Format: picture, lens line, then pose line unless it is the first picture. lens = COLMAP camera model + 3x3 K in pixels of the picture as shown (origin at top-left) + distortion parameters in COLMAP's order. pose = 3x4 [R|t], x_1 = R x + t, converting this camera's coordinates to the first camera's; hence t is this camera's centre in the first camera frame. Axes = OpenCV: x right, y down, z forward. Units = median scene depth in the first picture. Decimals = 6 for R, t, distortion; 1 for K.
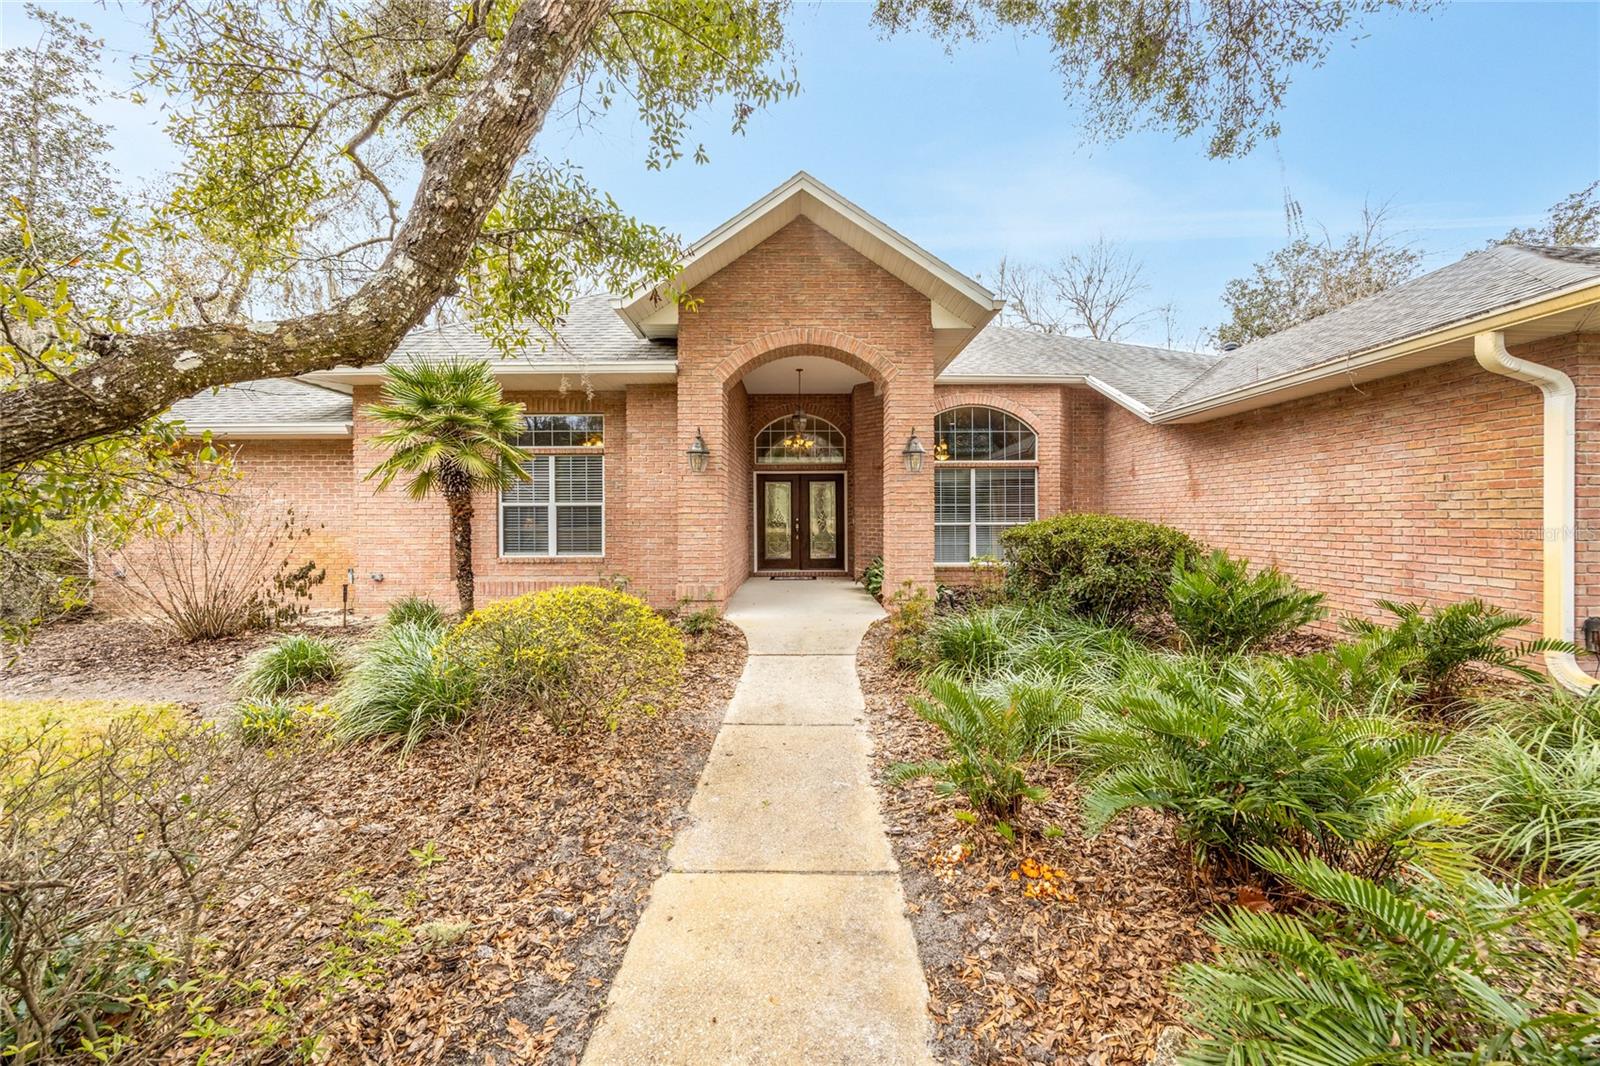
lens RADIAL K [[606.4, 0, 801.5], [0, 606.4, 526.5], [0, 0, 1]] dist [-0.005819, 0.000973]
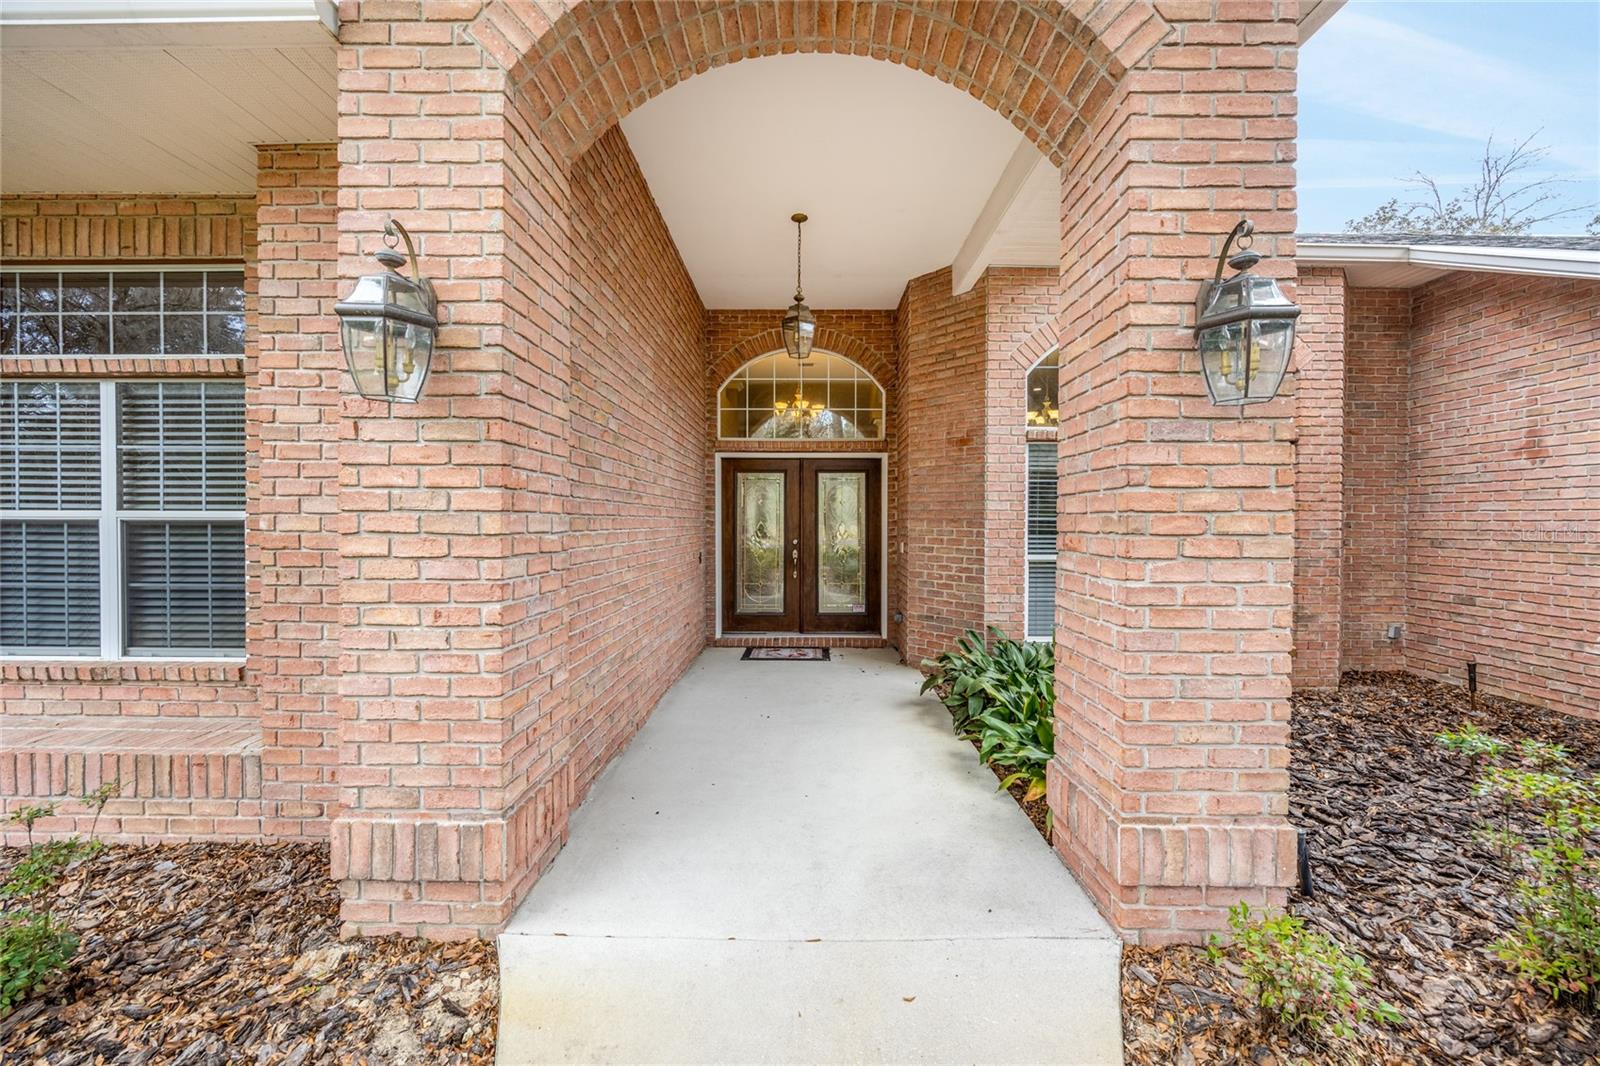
lens RADIAL K [[606.4, 0, 801.7], [0, 606.4, 530.4], [0, 0, 1]] dist [-0.005819, 0.000973]
pose [[0.999961, 0.005993, -0.006529, 0.002292], [-0.005997, 0.999982, -0.000547, -0.021563], [0.006526, 0.000586, 0.999979, 0.458867]]
